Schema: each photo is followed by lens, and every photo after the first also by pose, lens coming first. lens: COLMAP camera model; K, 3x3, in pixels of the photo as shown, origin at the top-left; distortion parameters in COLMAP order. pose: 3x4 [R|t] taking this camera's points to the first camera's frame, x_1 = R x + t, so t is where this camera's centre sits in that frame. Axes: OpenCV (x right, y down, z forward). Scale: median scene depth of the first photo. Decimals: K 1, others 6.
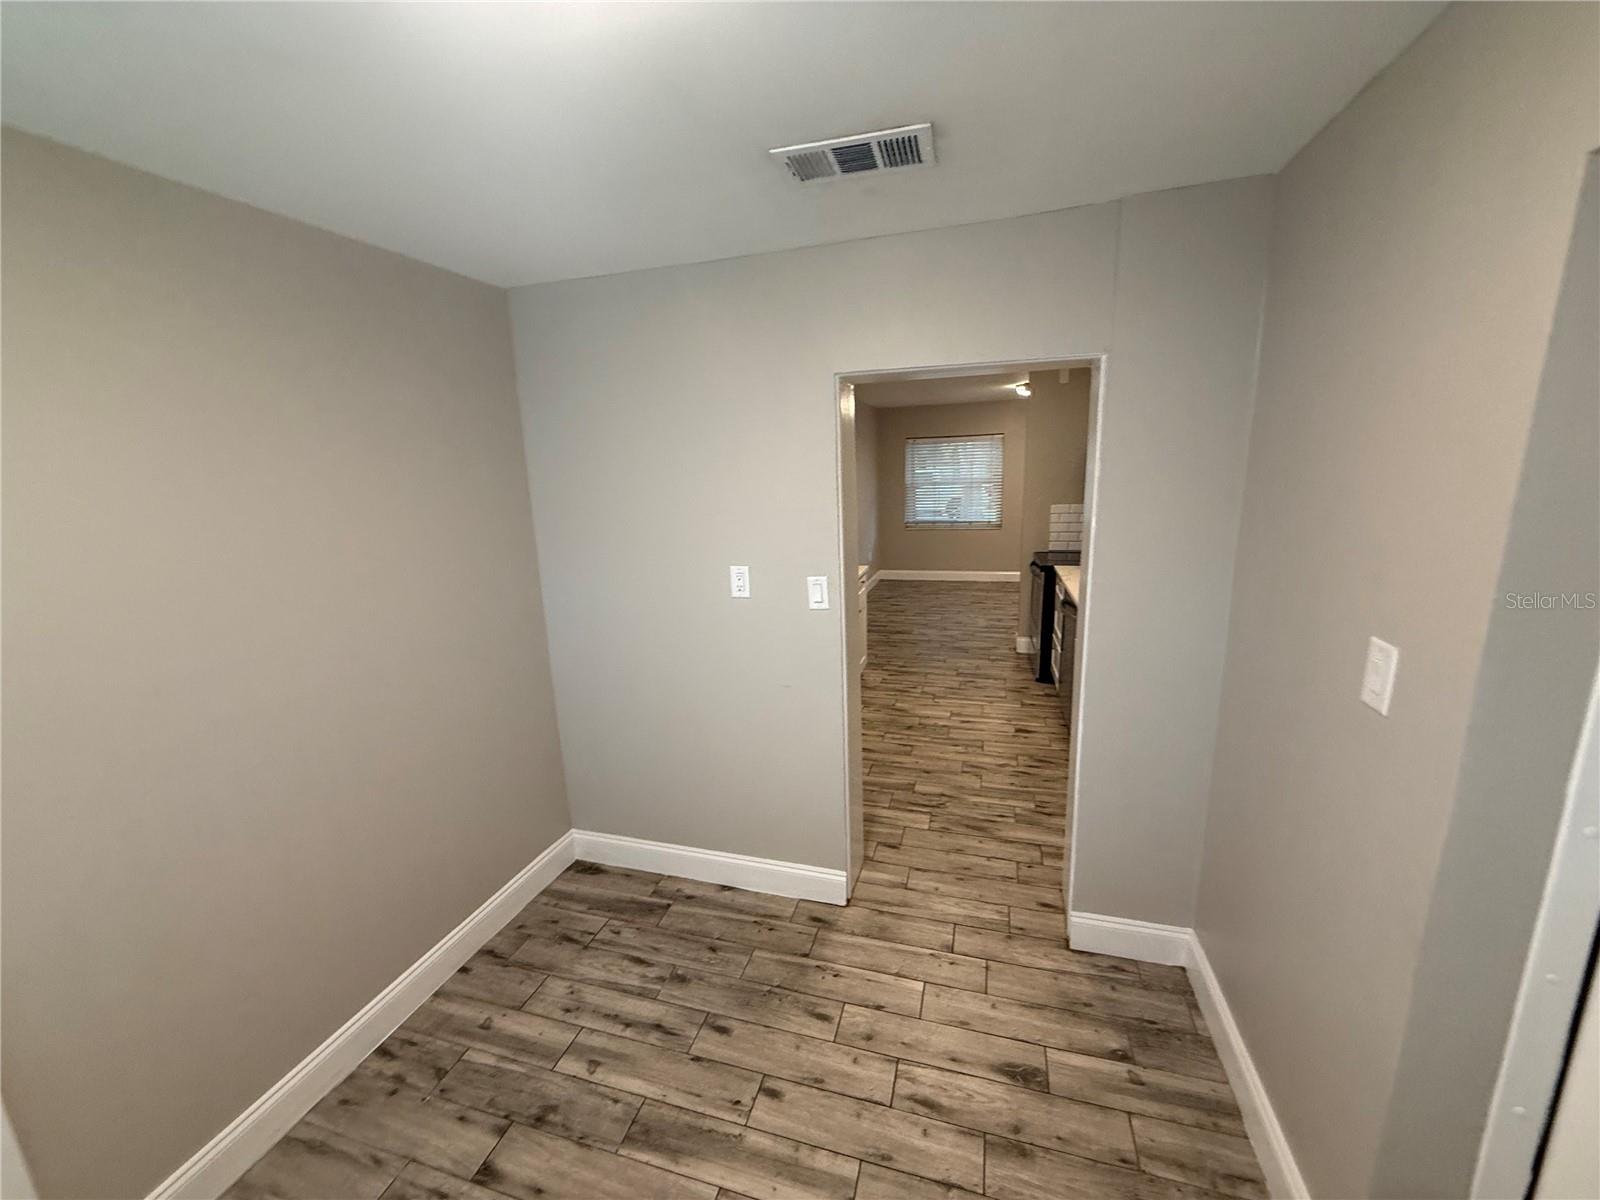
lens RADIAL K [[638.3, 0, 799.7], [0, 638.3, 600.2], [0, 0, 1]] dist [0.000257, 0.000454]
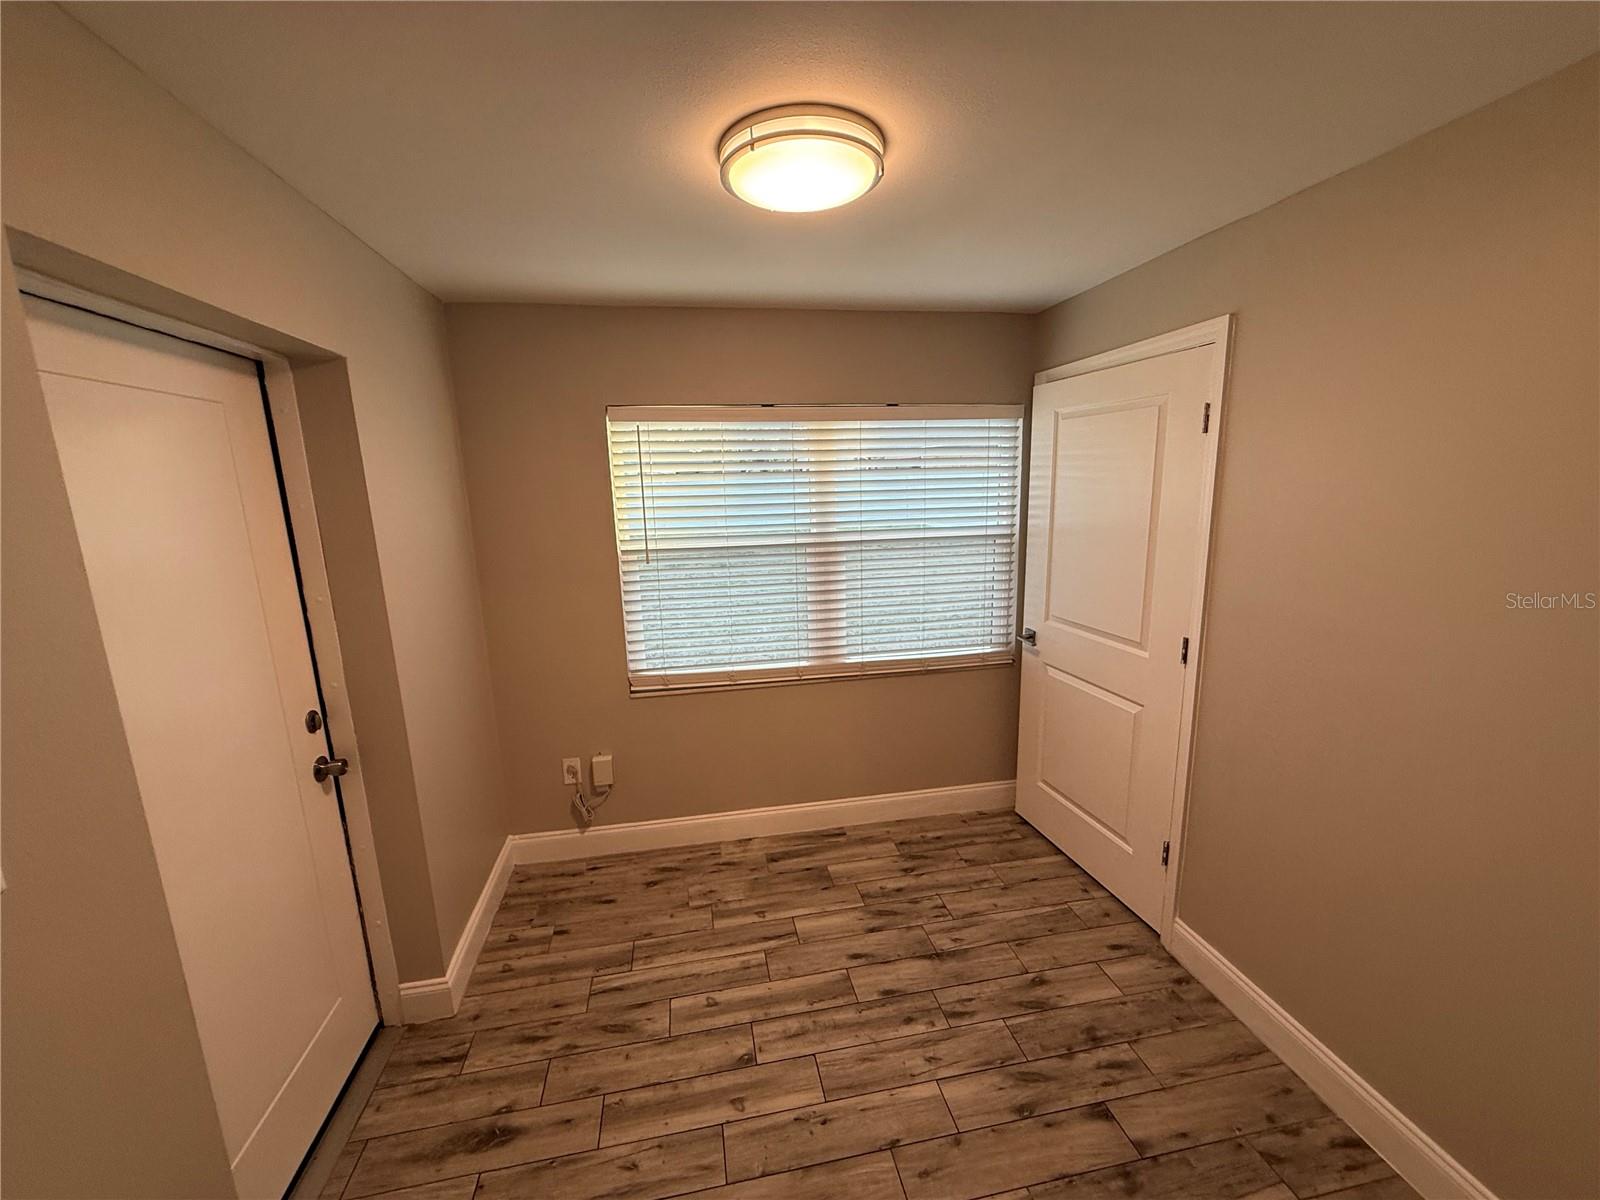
lens RADIAL K [[638.3, 0, 797.6], [0, 638.3, 602.0], [0, 0, 1]] dist [0.000257, 0.000454]
pose [[-0.887883, 0.136214, -0.439442, 0.295452], [-0.049049, 0.921696, 0.384800, -0.256486], [0.457447, 0.363212, -0.811677, 1.269006]]
